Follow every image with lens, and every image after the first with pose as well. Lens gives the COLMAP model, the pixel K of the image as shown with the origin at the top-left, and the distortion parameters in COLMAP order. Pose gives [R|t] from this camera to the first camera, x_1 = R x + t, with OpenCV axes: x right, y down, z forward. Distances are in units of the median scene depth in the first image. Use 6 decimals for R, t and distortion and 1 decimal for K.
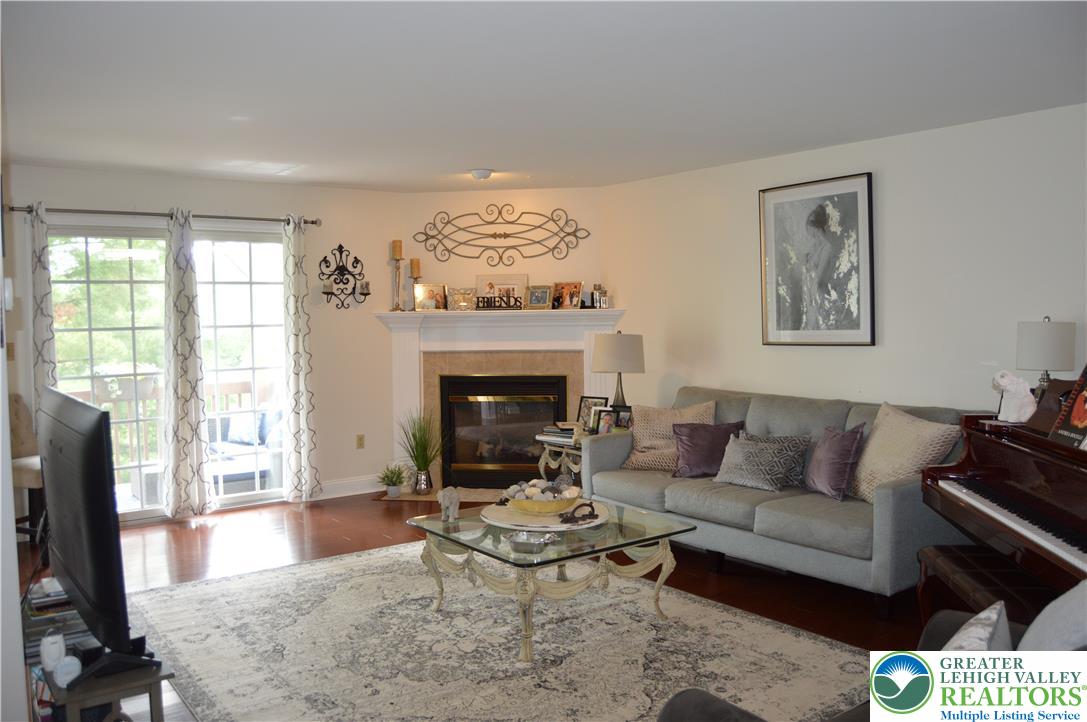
lens RADIAL K [[866.5, 0, 548.2], [0, 866.5, 362.7], [0, 0, 1]] dist [-0.087324, 0.028719]
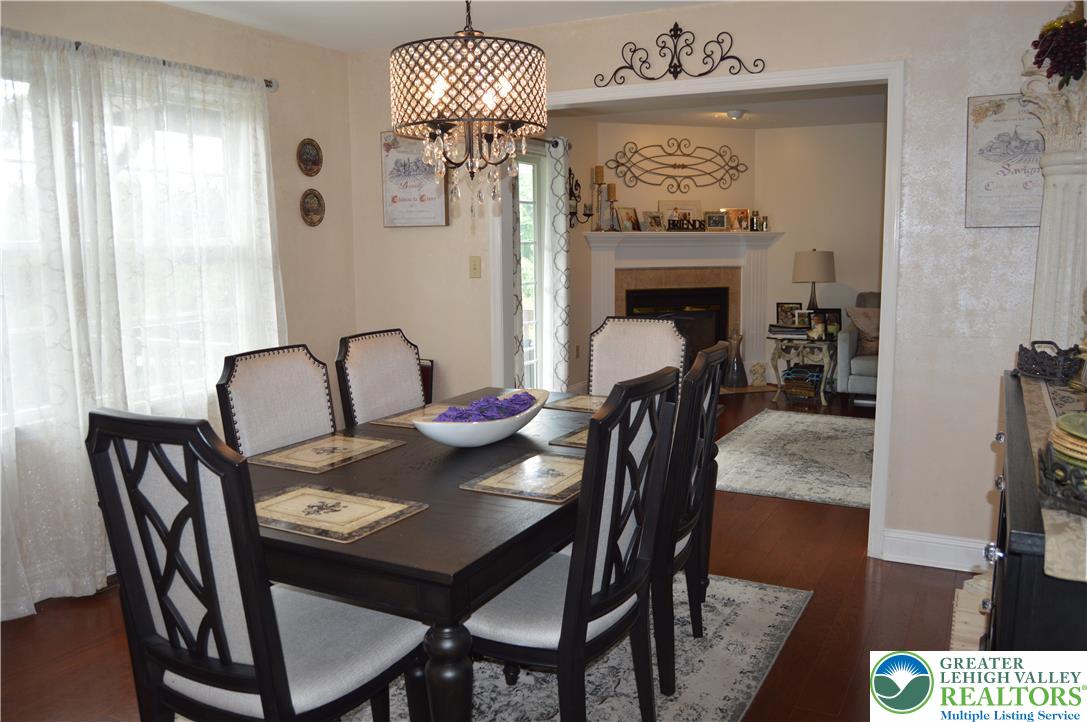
lens RADIAL K [[866.5, 0, 545.2], [0, 866.5, 364.9], [0, 0, 1]] dist [-0.087324, 0.028719]
pose [[0.906449, -0.054460, 0.418789, -0.764420], [0.021455, 0.996308, 0.083124, 0.017675], [-0.421770, -0.066362, 0.904271, 0.029738]]
